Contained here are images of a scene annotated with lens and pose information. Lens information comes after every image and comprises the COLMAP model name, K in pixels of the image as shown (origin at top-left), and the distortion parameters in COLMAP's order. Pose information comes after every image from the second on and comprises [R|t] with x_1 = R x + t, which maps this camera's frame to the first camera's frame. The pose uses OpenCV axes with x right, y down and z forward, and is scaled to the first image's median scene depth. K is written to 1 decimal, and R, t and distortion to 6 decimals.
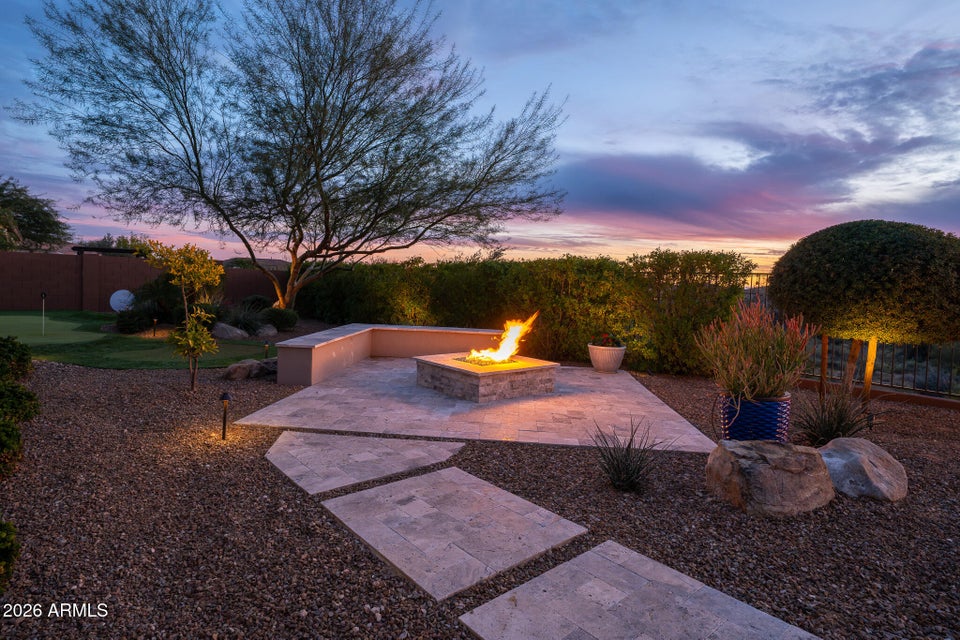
lens RADIAL K [[539.7, 0, 484.4], [0, 539.7, 301.2], [0, 0, 1]] dist [0.028749, -0.004355]
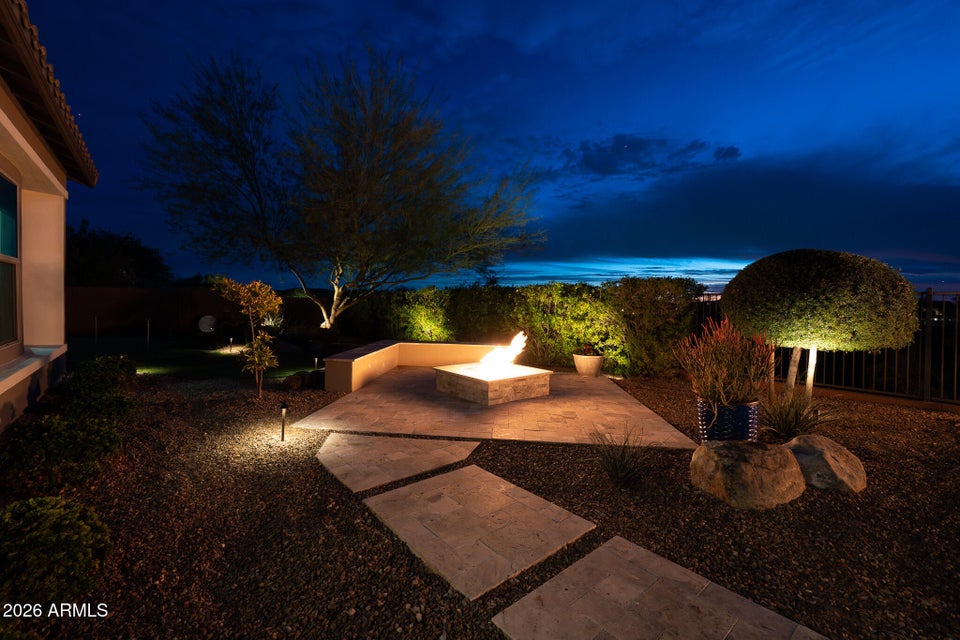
lens RADIAL K [[389.3, 0, 456.4], [0, 389.3, 297.0], [0, 0, 1]] dist [0.005653, 0.000958]
pose [[0.999347, -0.019263, -0.030581, -0.049129], [0.018101, 0.999120, -0.037826, -0.023501], [0.031283, 0.037248, 0.998816, 0.109359]]
